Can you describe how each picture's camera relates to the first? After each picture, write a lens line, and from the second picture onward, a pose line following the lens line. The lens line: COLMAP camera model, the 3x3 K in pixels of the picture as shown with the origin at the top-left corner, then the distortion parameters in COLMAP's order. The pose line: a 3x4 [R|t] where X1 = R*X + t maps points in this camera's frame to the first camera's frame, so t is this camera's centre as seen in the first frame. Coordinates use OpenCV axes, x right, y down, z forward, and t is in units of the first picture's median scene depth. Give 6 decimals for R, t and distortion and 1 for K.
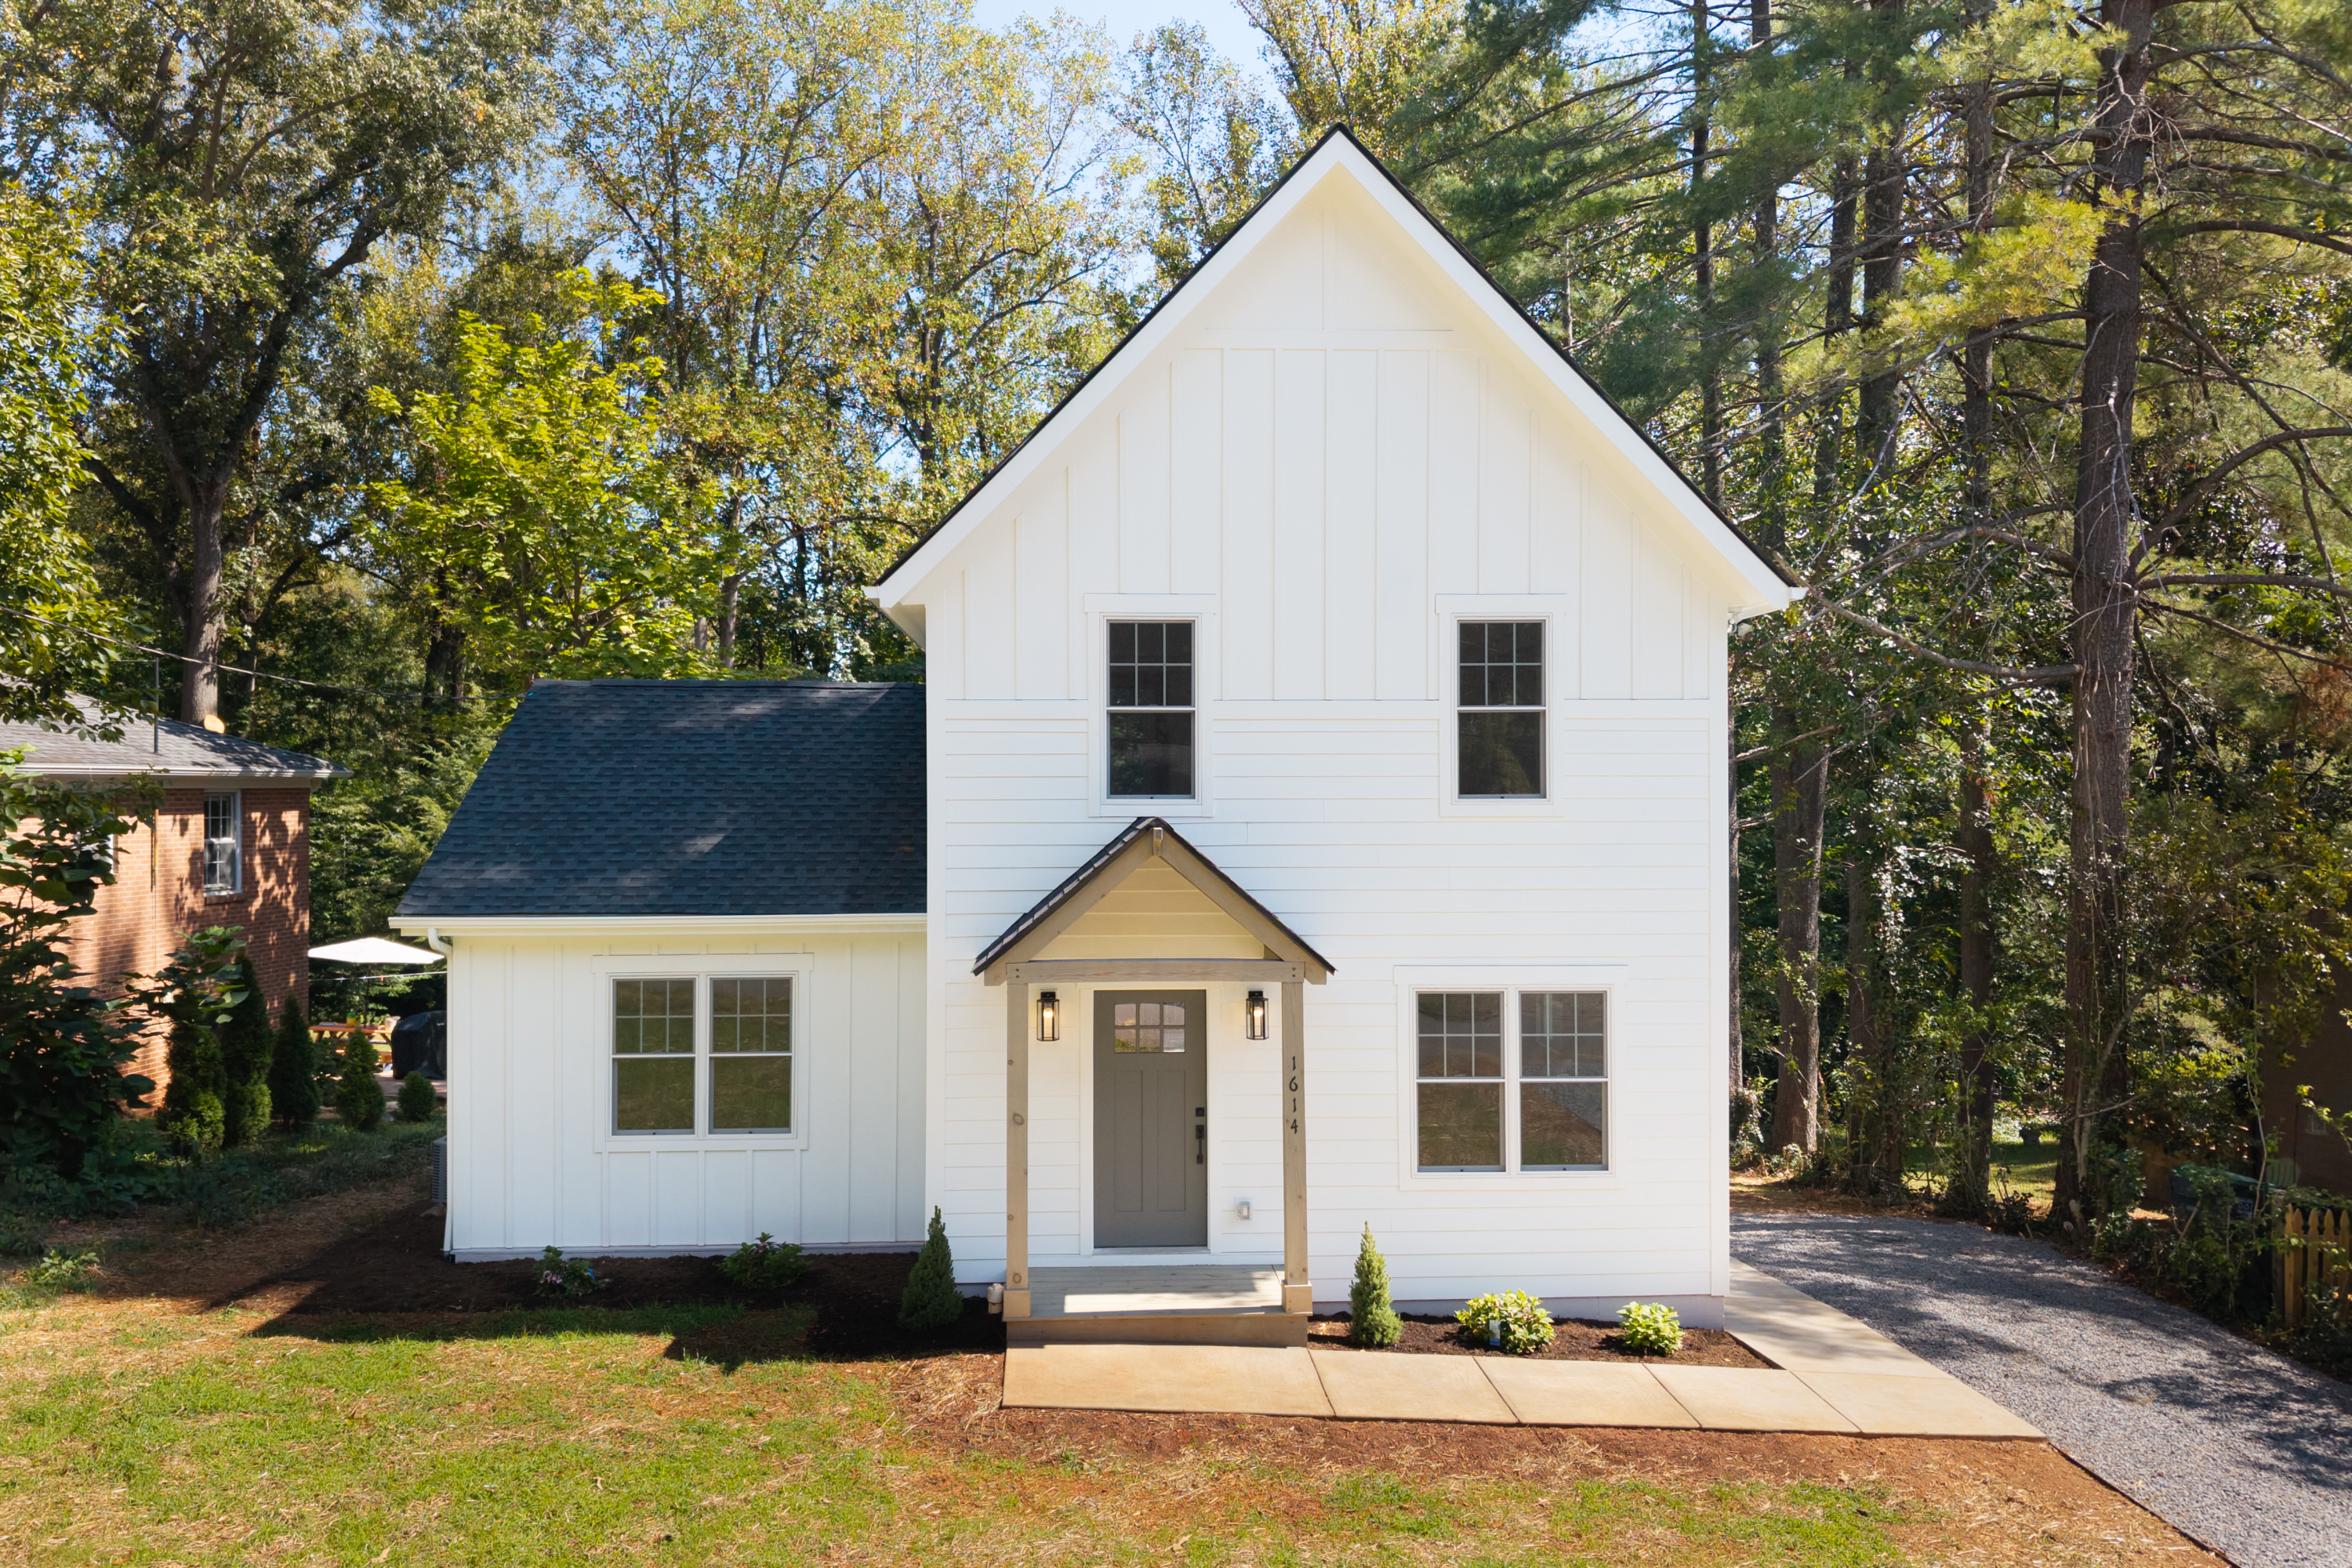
lens RADIAL K [[1861.8, 0, 1177.6], [0, 1861.8, 741.0], [0, 0, 1]] dist [-0.002203, 0.009574]
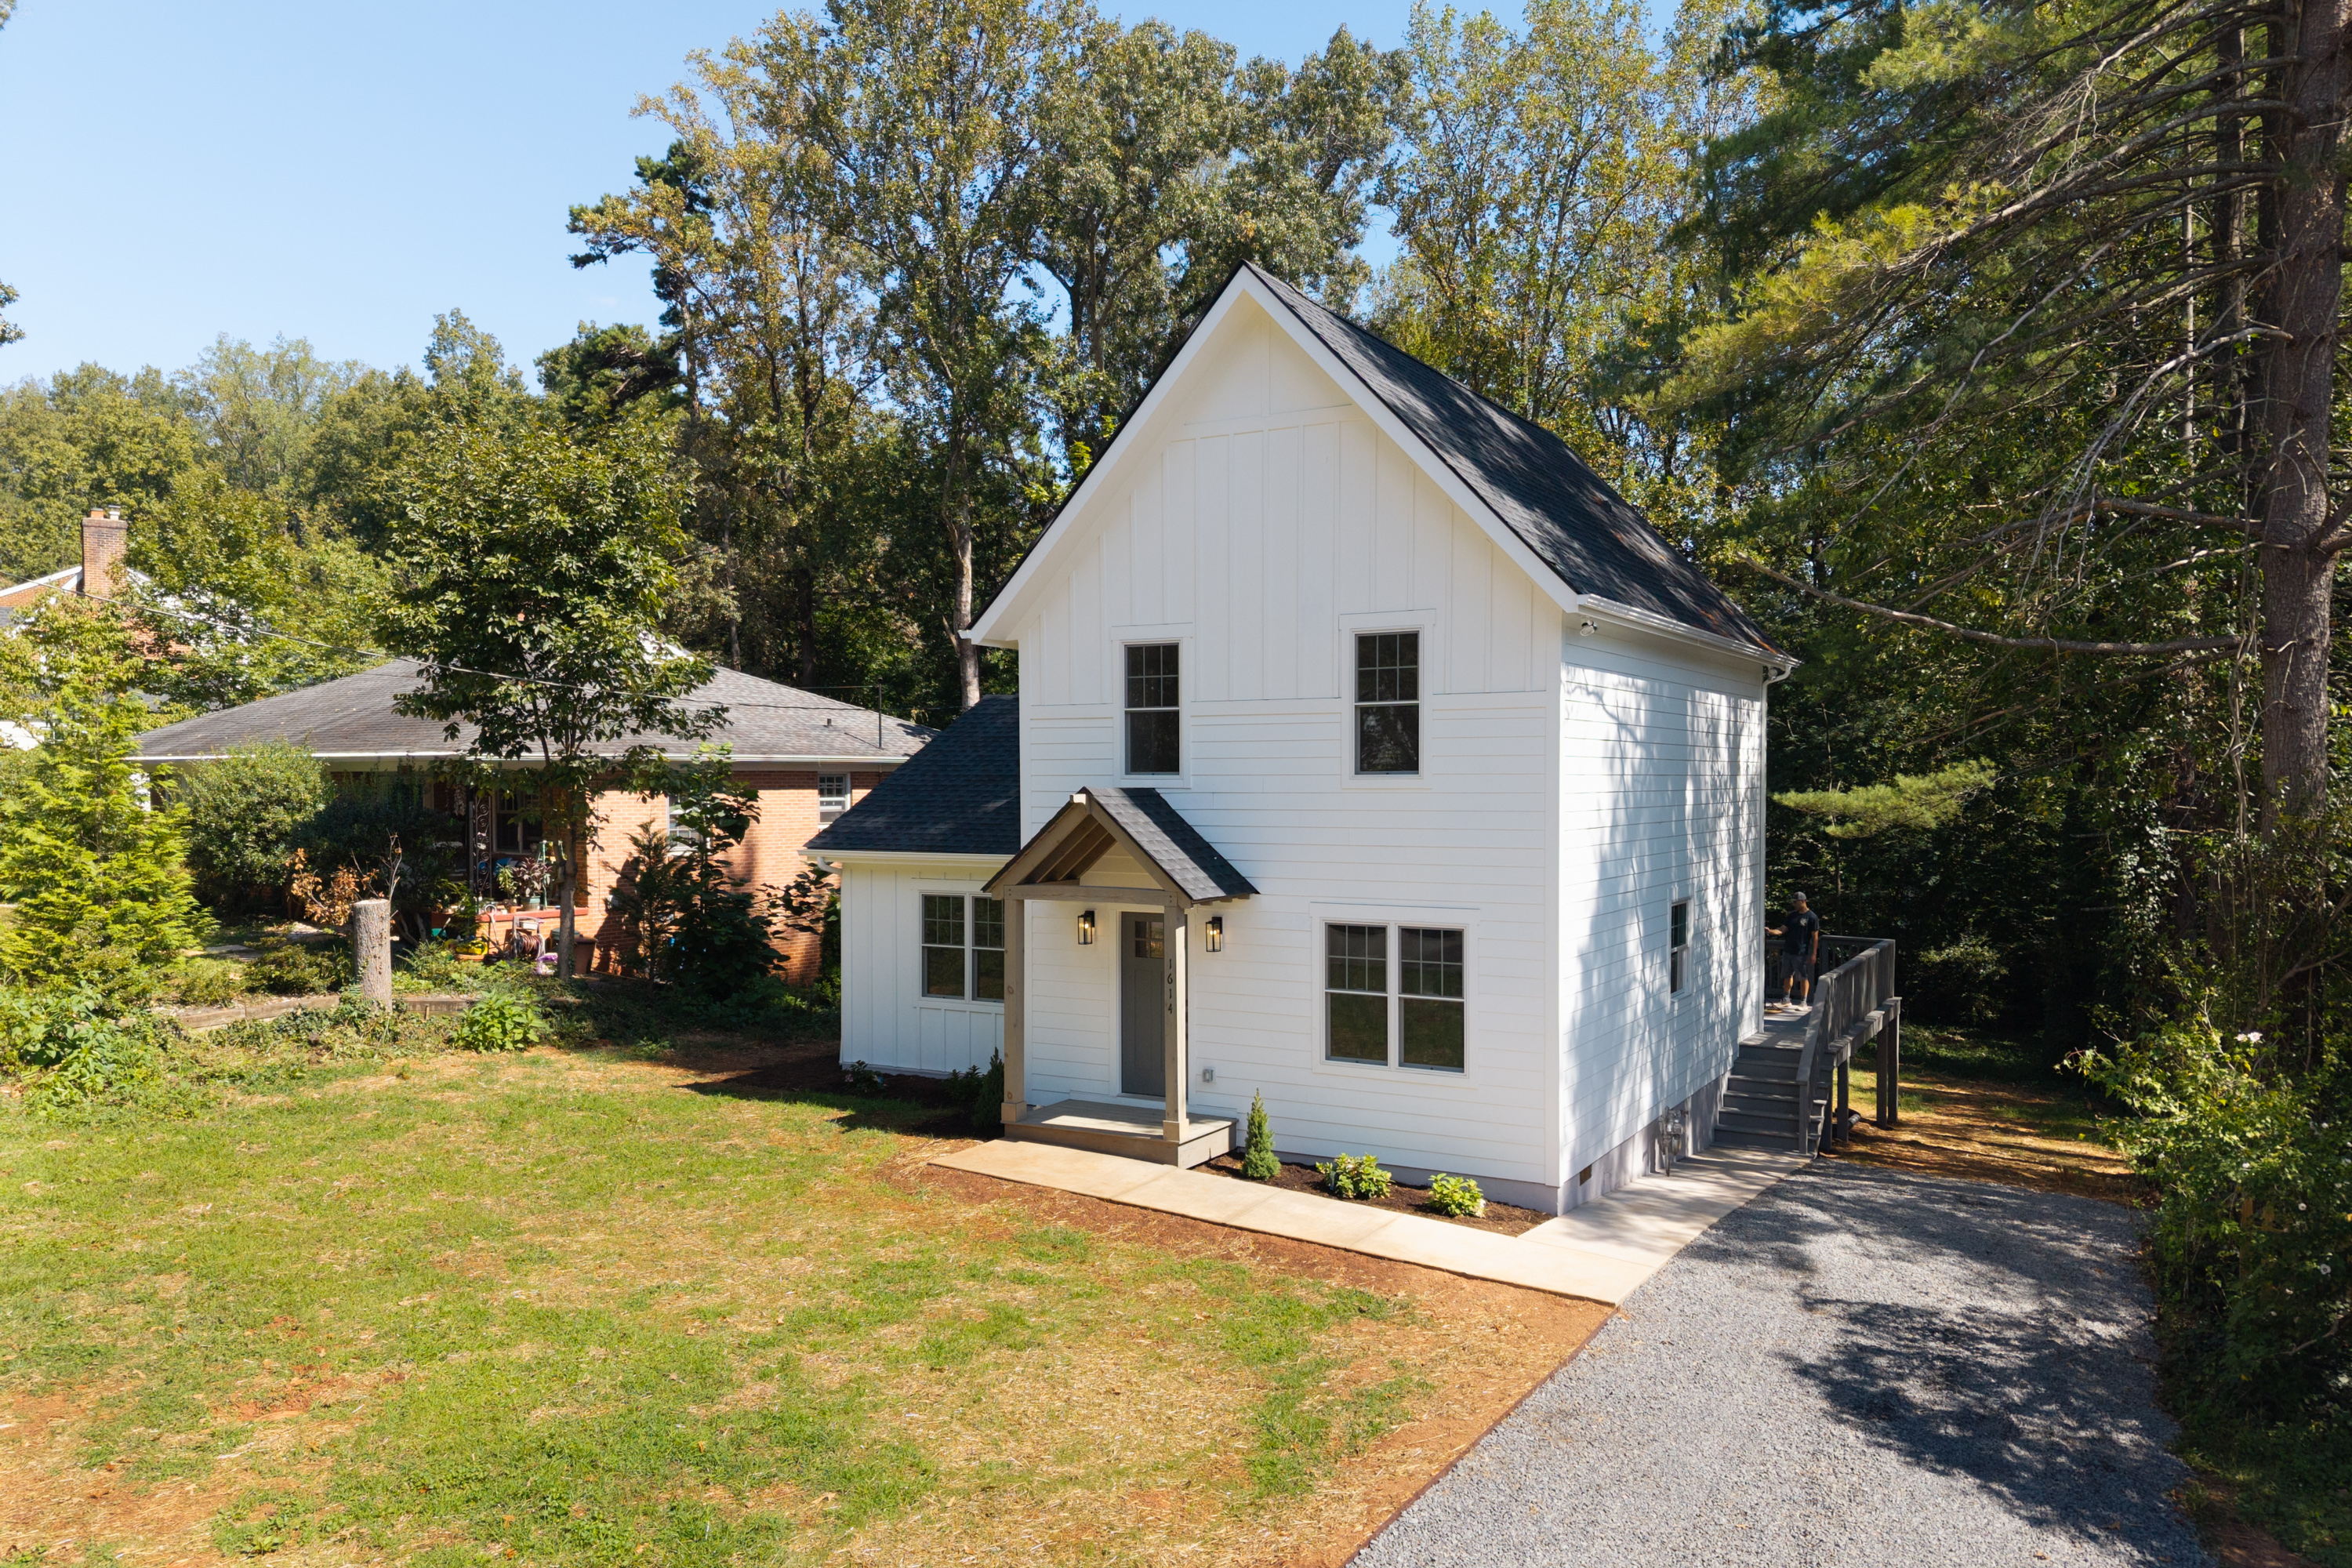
lens RADIAL K [[1867.7, 0, 1180.6], [0, 1867.7, 791.7], [0, 0, 1]] dist [0.032193, -0.003920]
pose [[0.817574, 0.004859, -0.575803, 0.796529], [0.018149, 0.999250, 0.034202, -0.002410], [0.575538, -0.038413, 0.816873, -0.118734]]
